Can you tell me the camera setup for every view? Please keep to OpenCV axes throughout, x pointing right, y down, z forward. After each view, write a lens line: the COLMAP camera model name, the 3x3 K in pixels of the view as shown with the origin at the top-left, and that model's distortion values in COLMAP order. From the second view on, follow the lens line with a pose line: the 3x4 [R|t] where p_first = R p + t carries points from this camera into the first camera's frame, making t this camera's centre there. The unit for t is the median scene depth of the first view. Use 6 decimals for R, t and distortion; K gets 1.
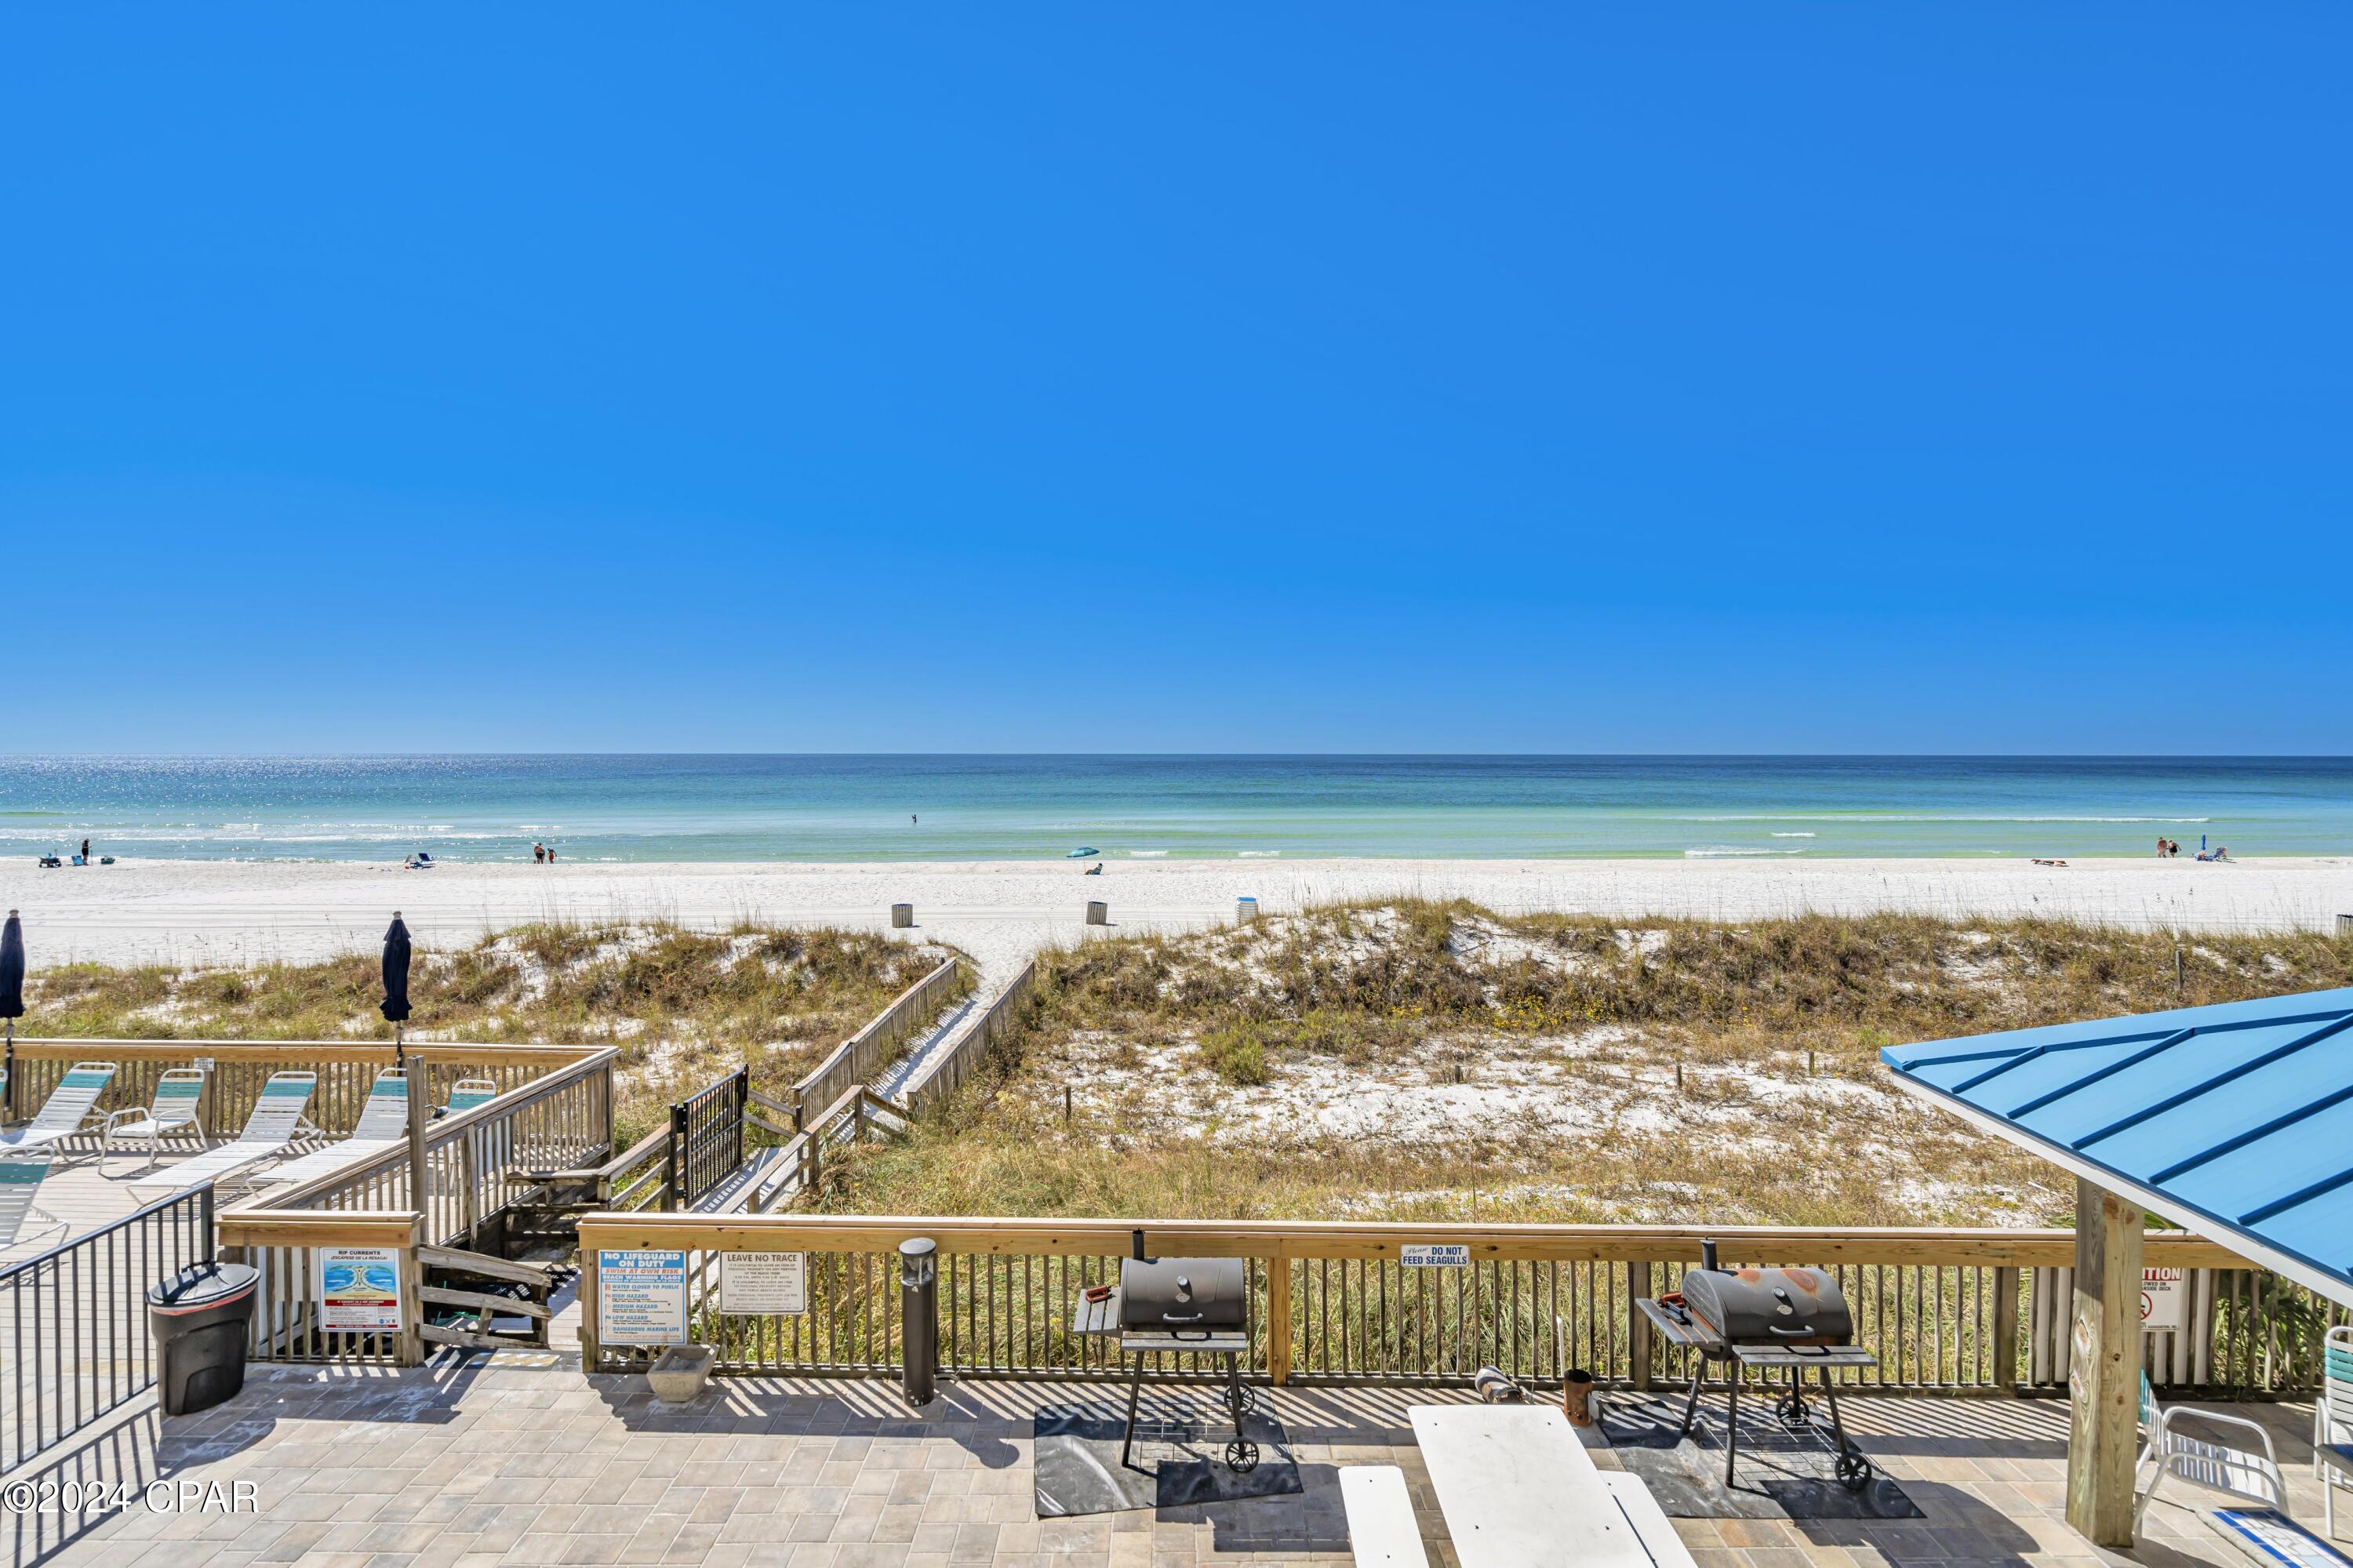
lens RADIAL K [[1068.9, 0, 1169.2], [0, 1068.9, 779.1], [0, 0, 1]] dist [0.000209, -0.000104]
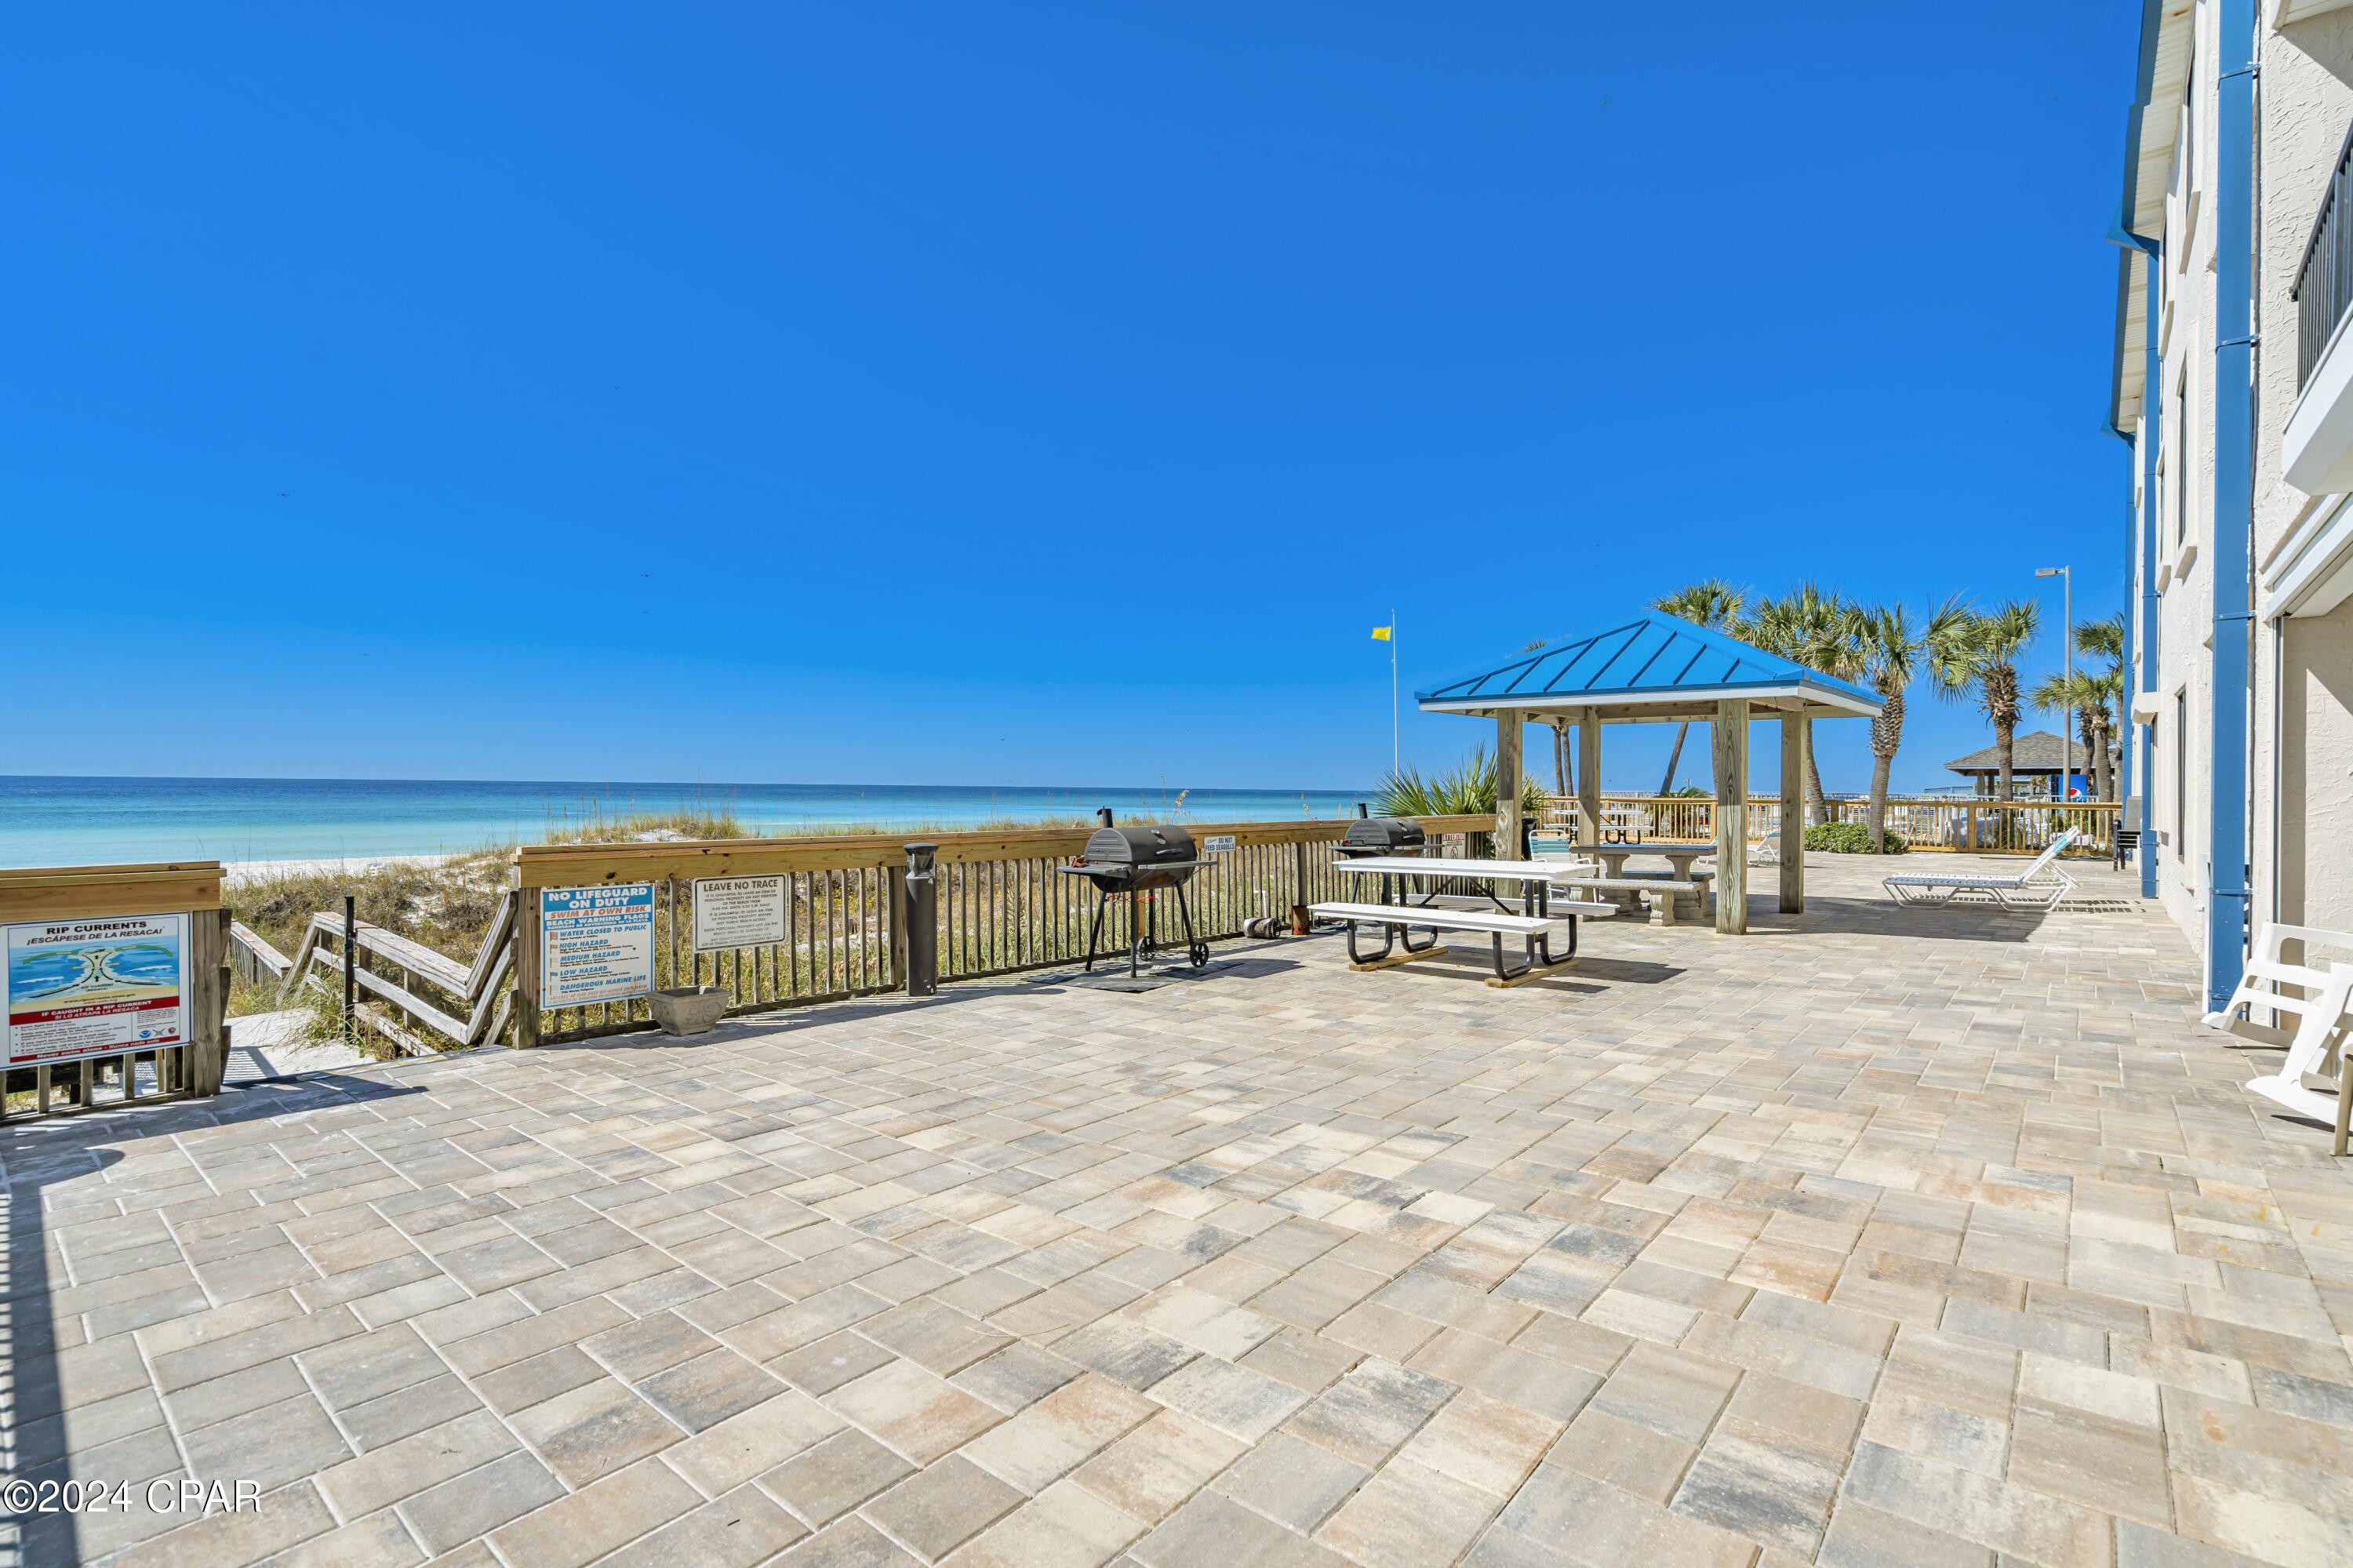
lens RADIAL K [[1068.6, 0, 1172.9], [0, 1068.6, 787.9], [0, 0, 1]] dist [0.001314, 0.000257]
pose [[0.652894, 0.003547, 0.757441, -0.515170], [0.007611, 0.999908, -0.011243, 0.235057], [-0.757411, 0.013105, 0.652807, 0.081095]]
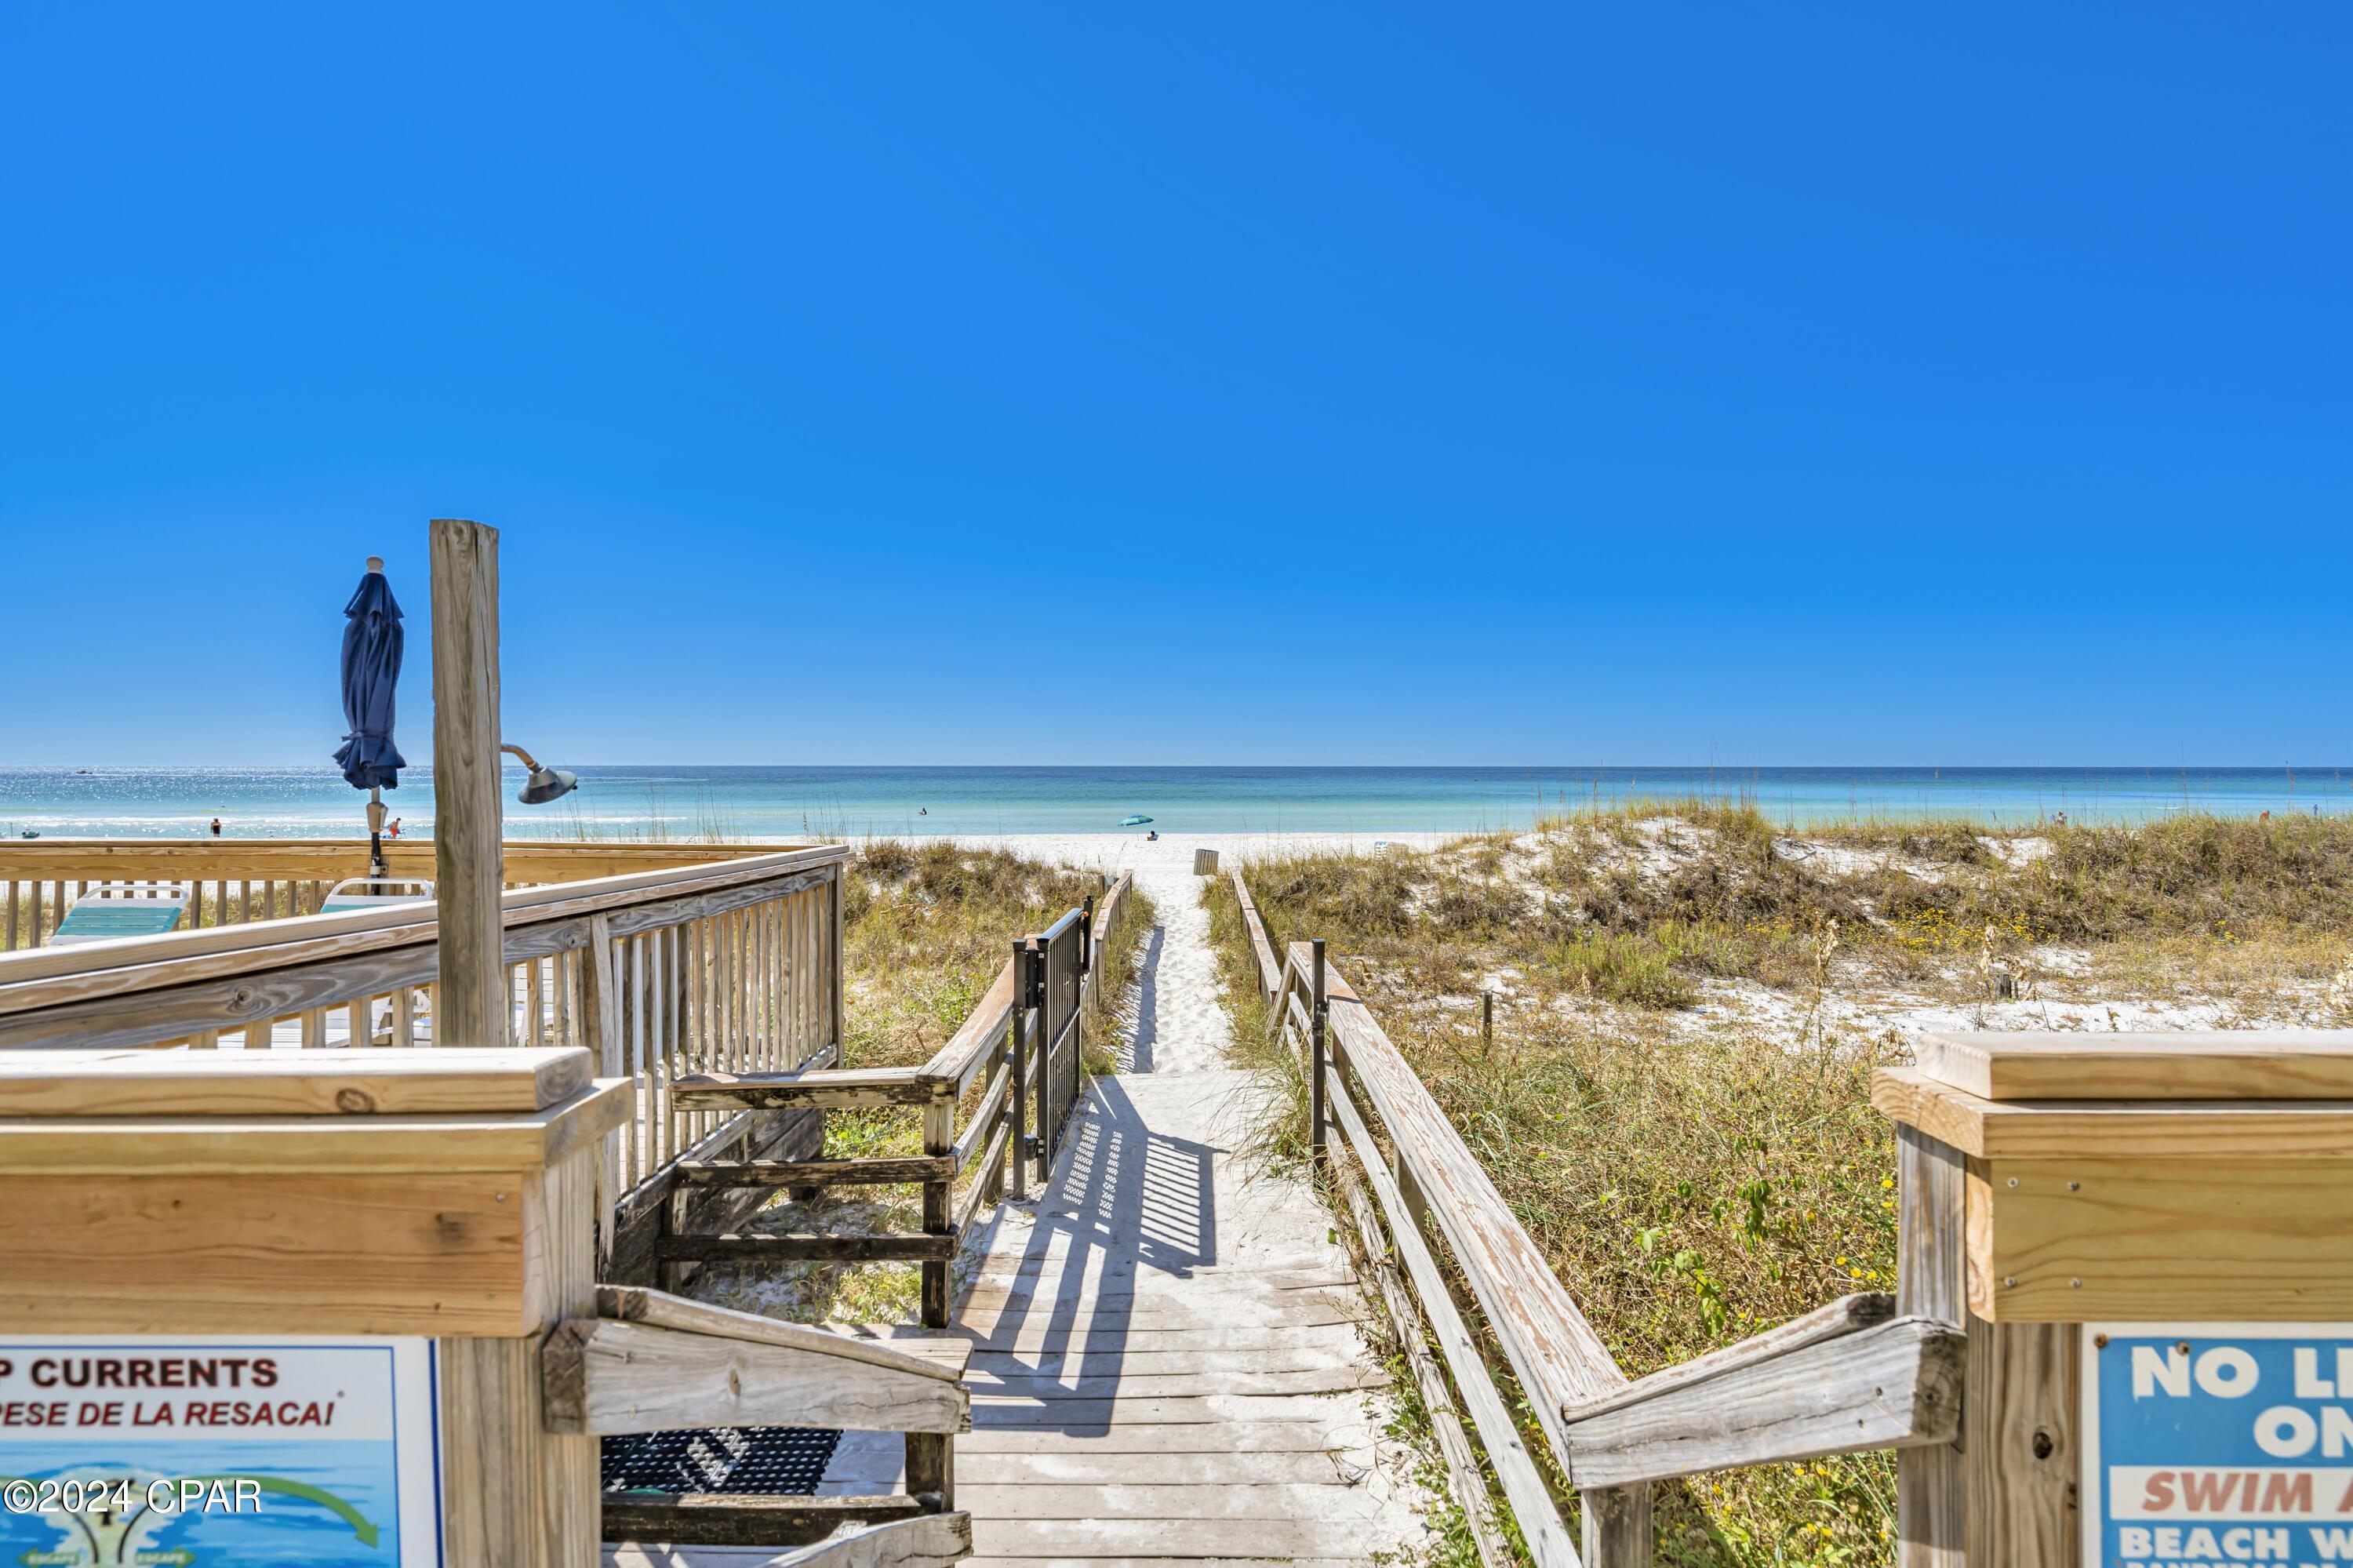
lens RADIAL K [[1068.6, 0, 1172.9], [0, 1068.6, 787.9], [0, 0, 1]] dist [0.001314, 0.000257]
pose [[0.999741, -0.002411, 0.022650, -0.399635], [0.002416, 0.999997, -0.000194, 0.235622], [-0.022650, 0.000249, 0.999743, 0.547460]]
